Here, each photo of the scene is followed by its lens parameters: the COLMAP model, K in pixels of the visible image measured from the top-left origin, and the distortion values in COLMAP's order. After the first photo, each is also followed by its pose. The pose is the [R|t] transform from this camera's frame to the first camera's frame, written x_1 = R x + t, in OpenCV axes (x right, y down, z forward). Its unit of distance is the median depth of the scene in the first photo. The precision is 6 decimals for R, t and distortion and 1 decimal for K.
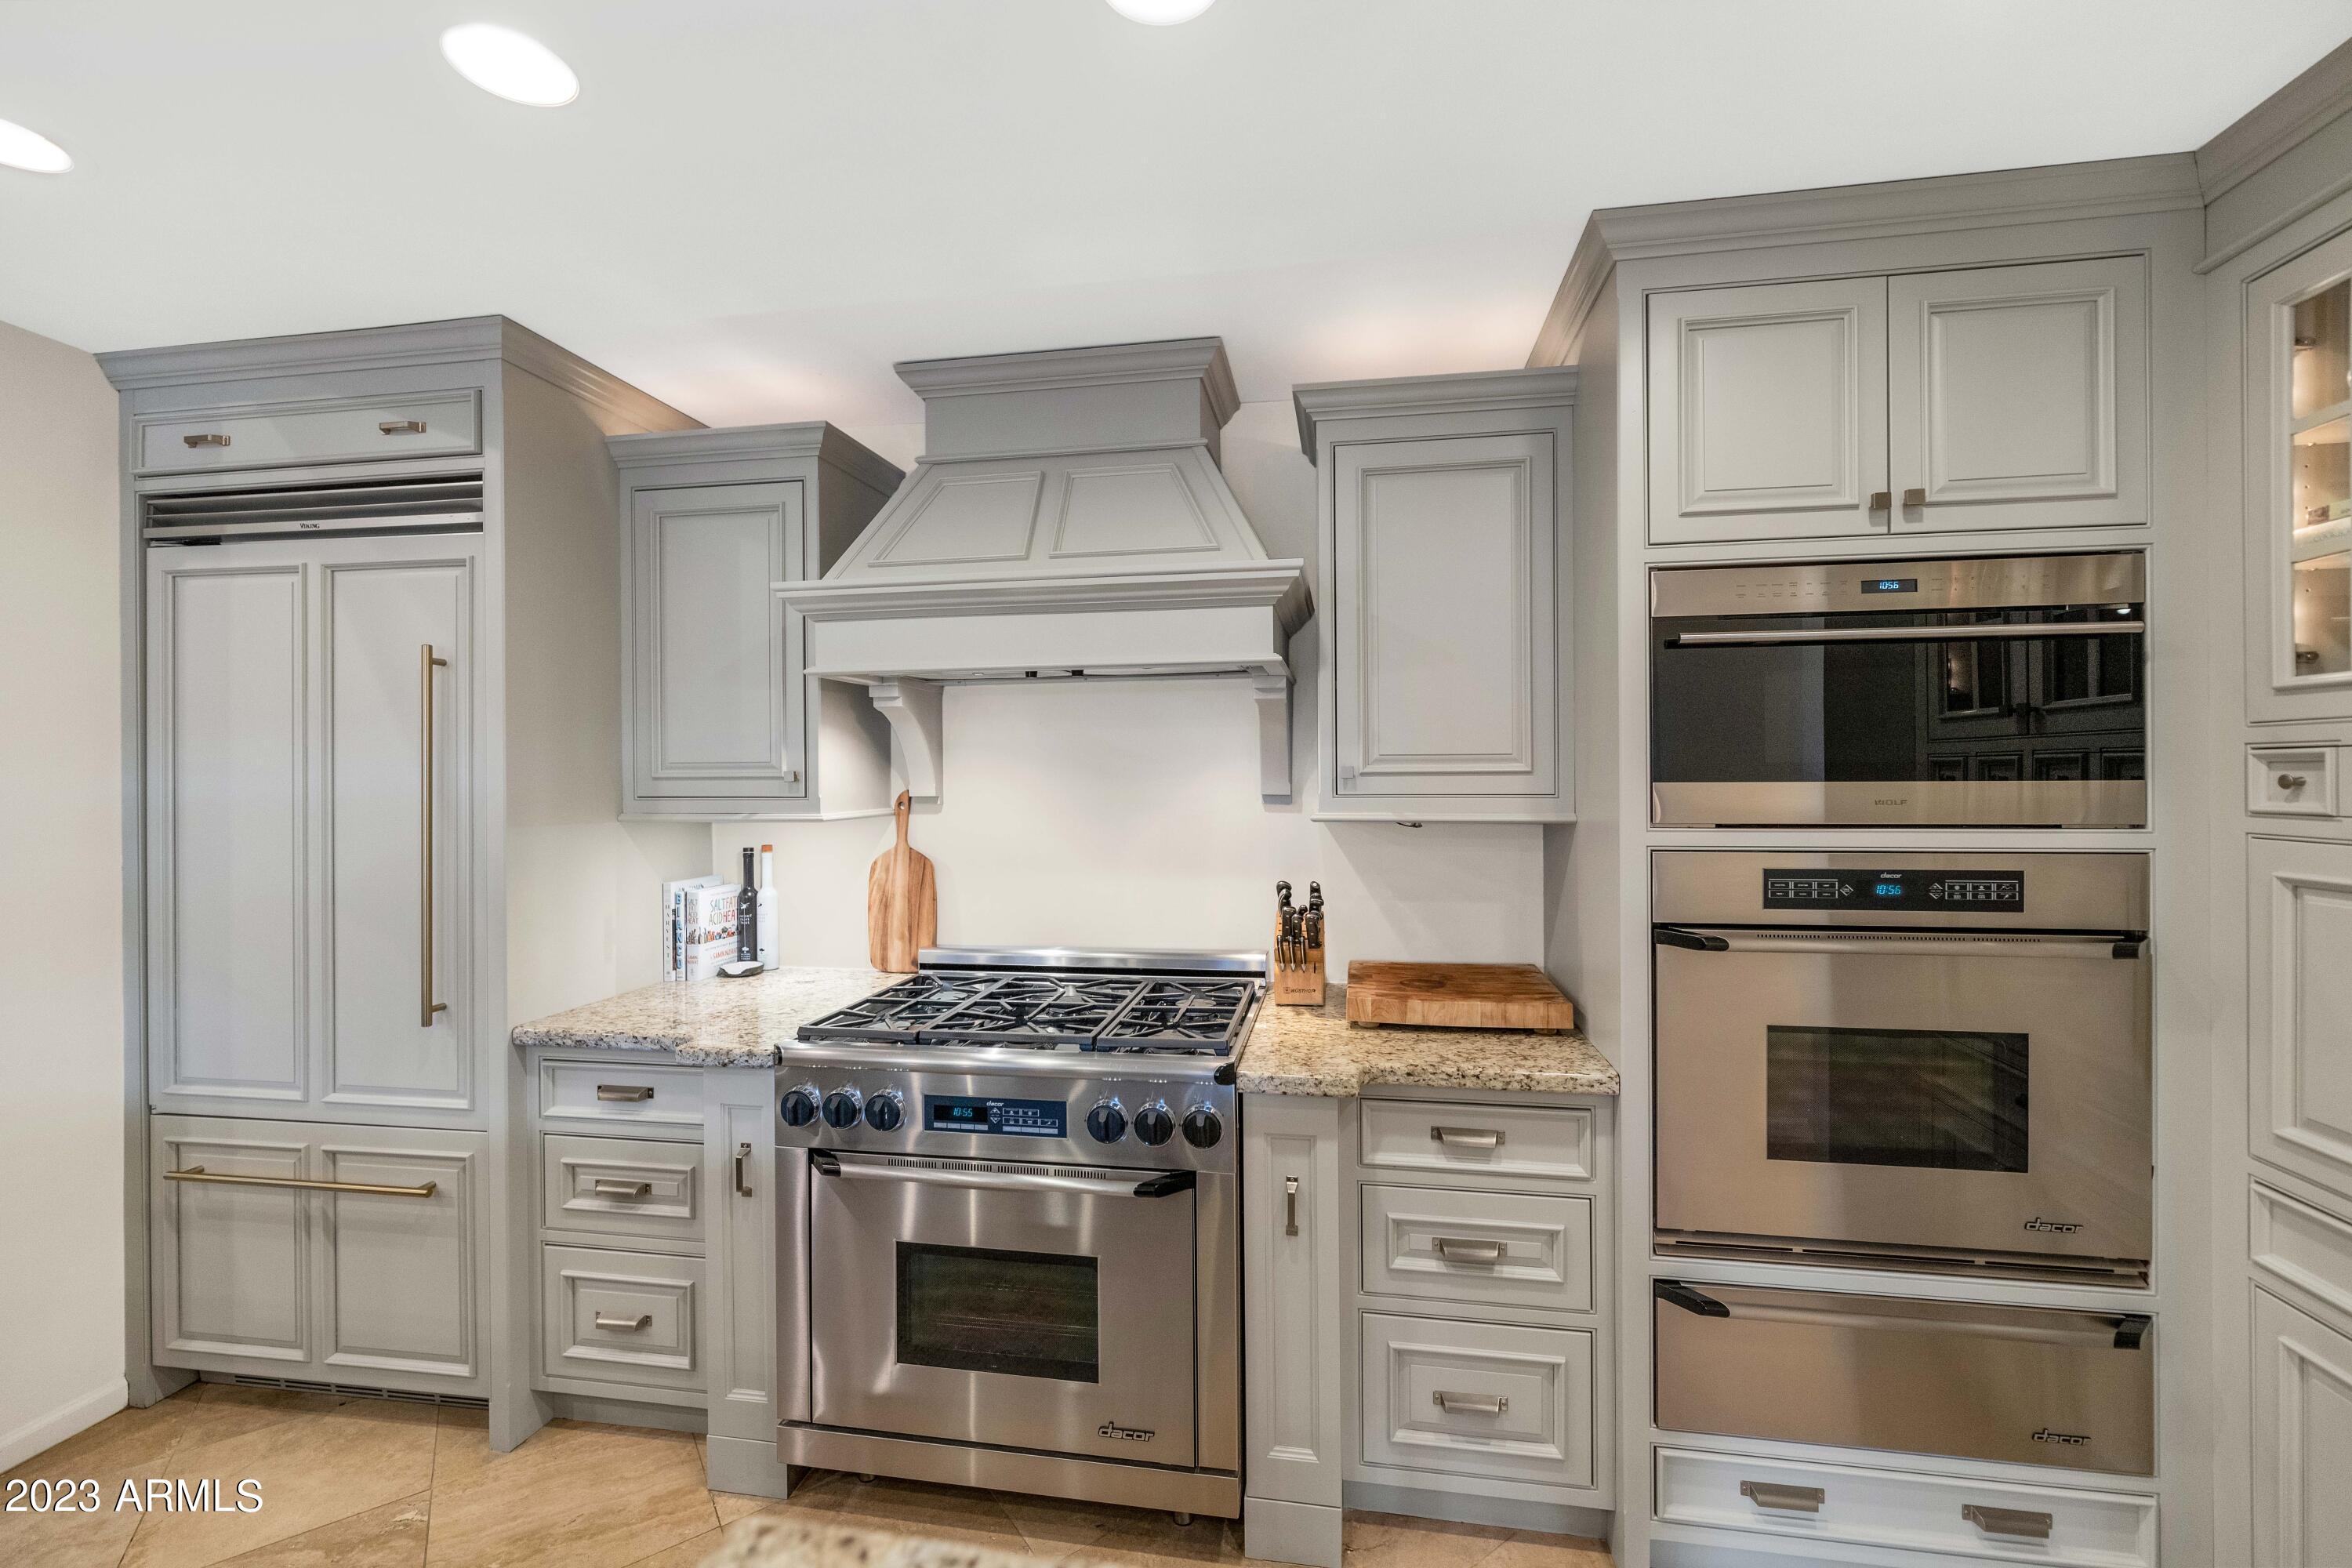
lens RADIAL K [[958.6, 0, 1171.1], [0, 958.6, 781.2], [0, 0, 1]] dist [-0.000861, 0.000031]
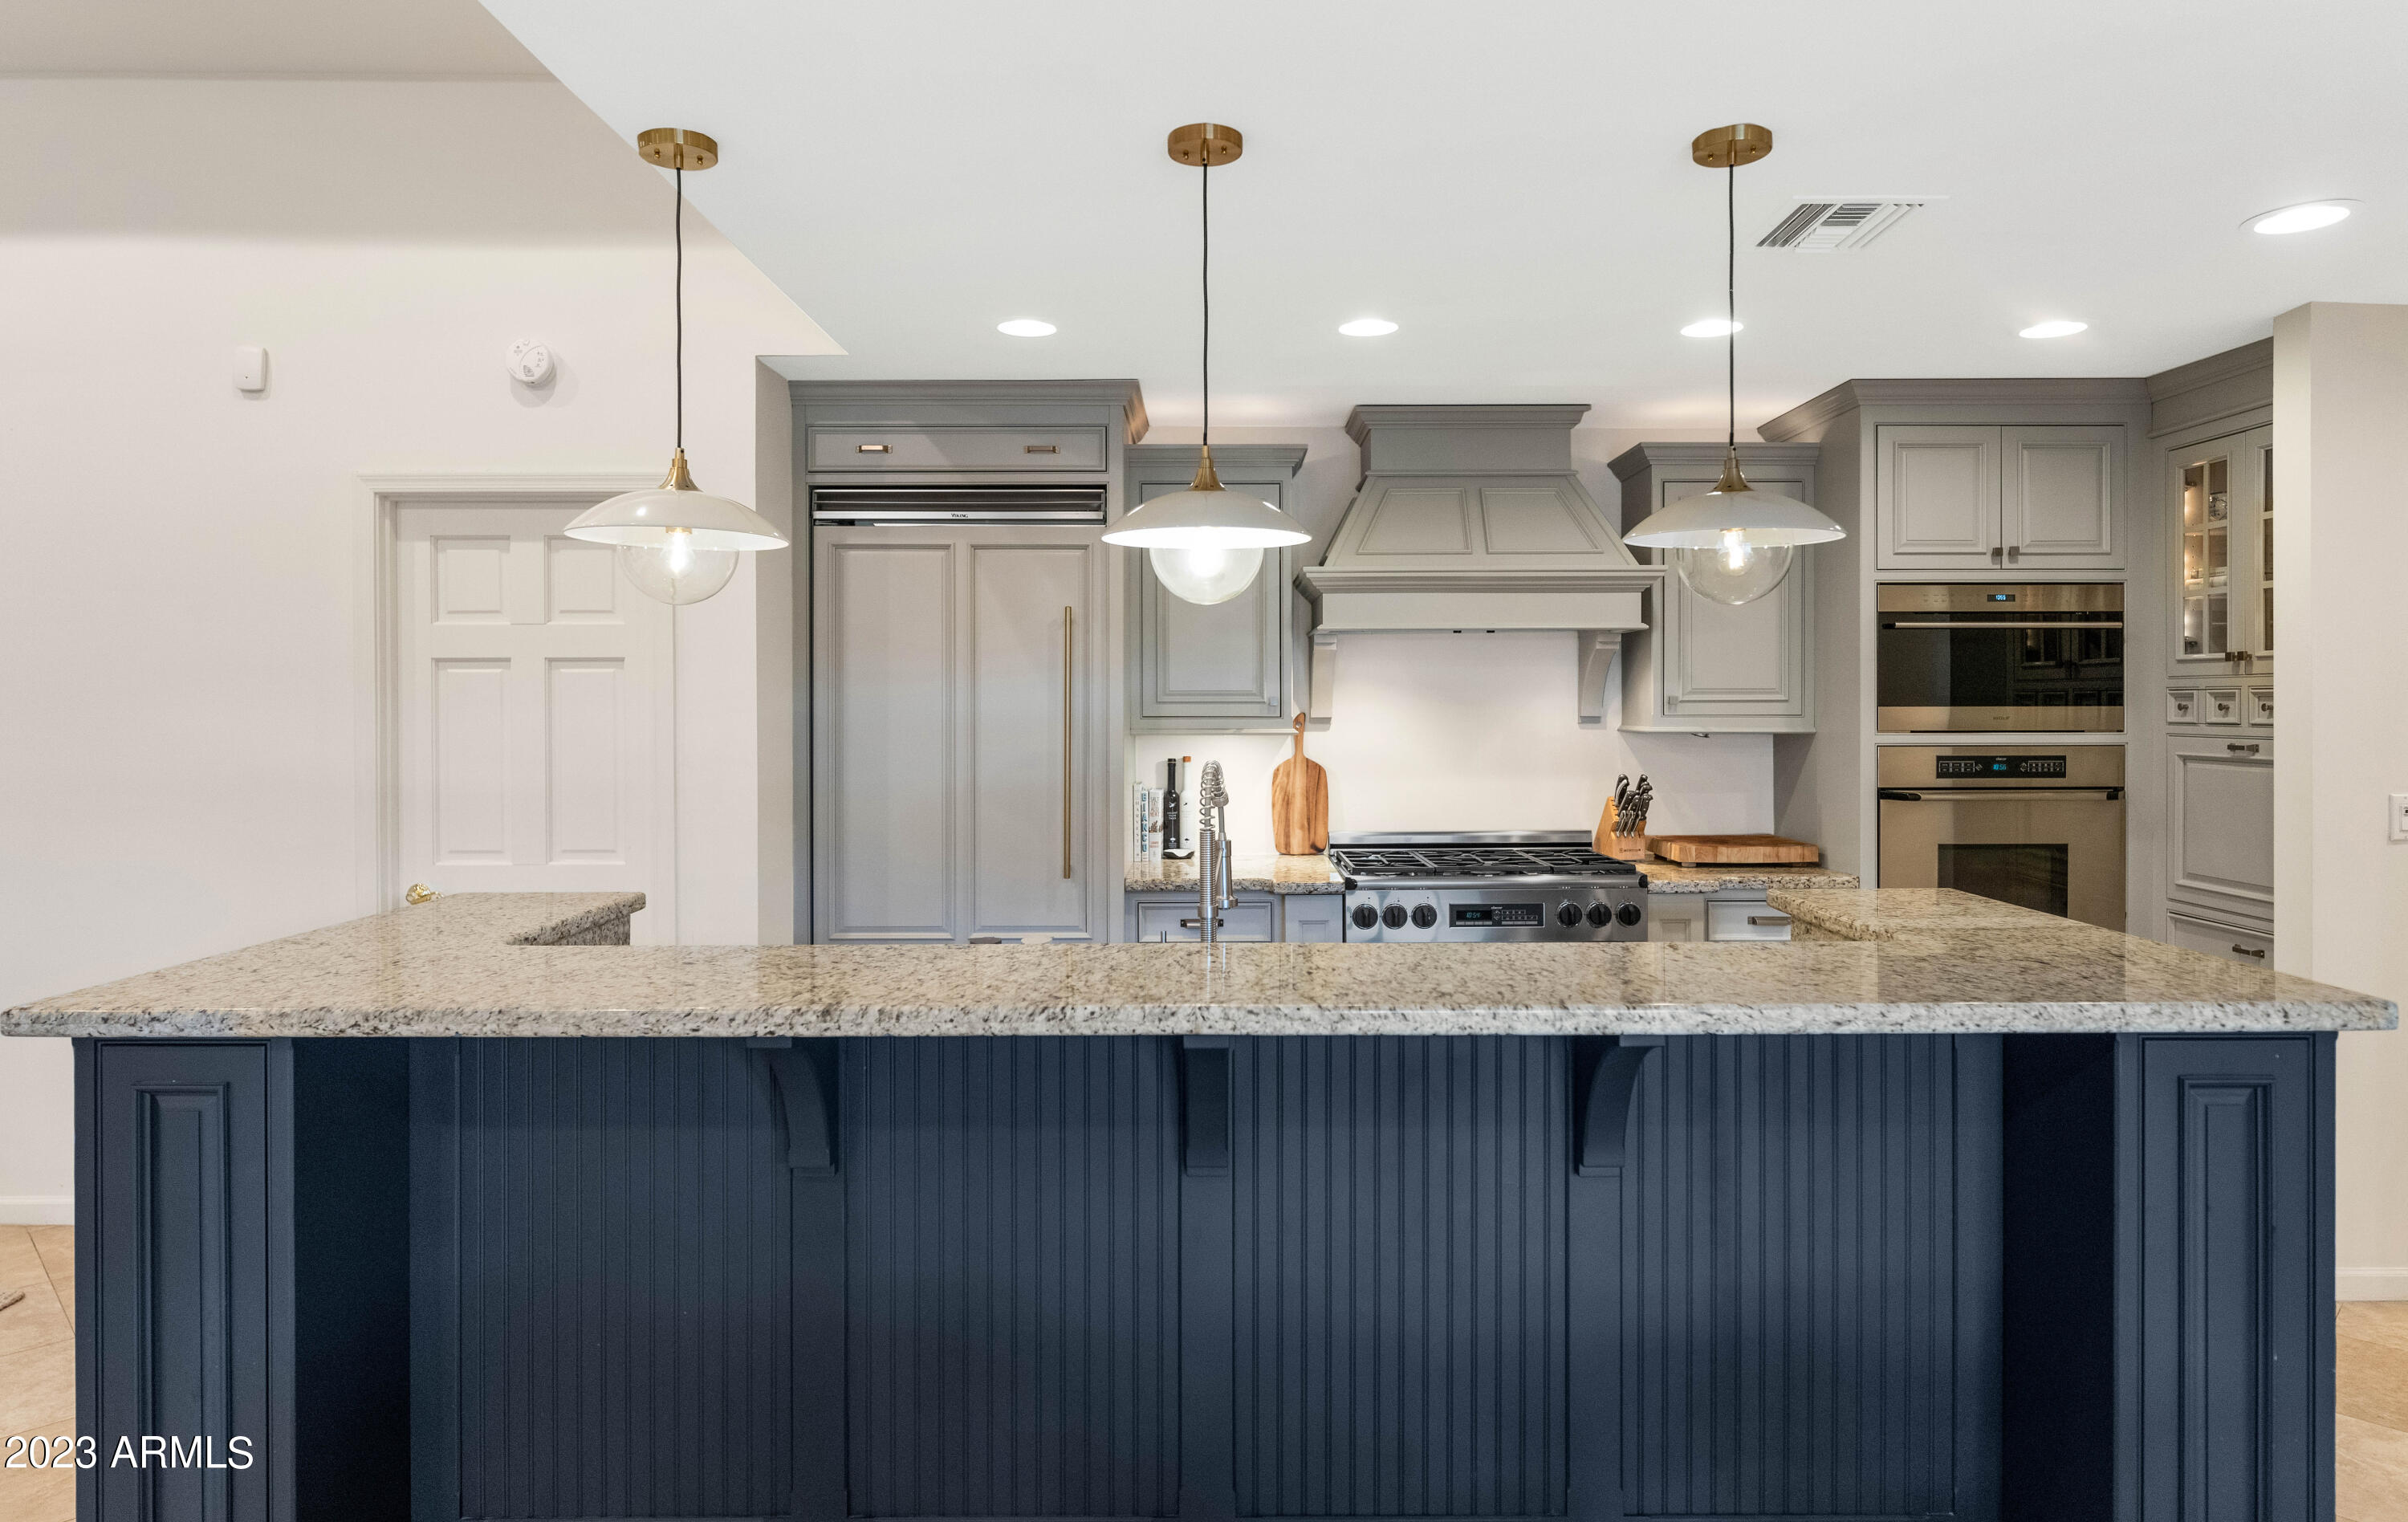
lens RADIAL K [[1442.8, 0, 1201.9], [0, 1442.8, 718.3], [0, 0, 1]] dist [0.001903, 0.002409]
pose [[0.984545, 0.001673, 0.175122, -1.167863], [-0.002356, 0.999990, 0.003691, 0.015427], [-0.175114, -0.004047, 0.984540, -1.366950]]
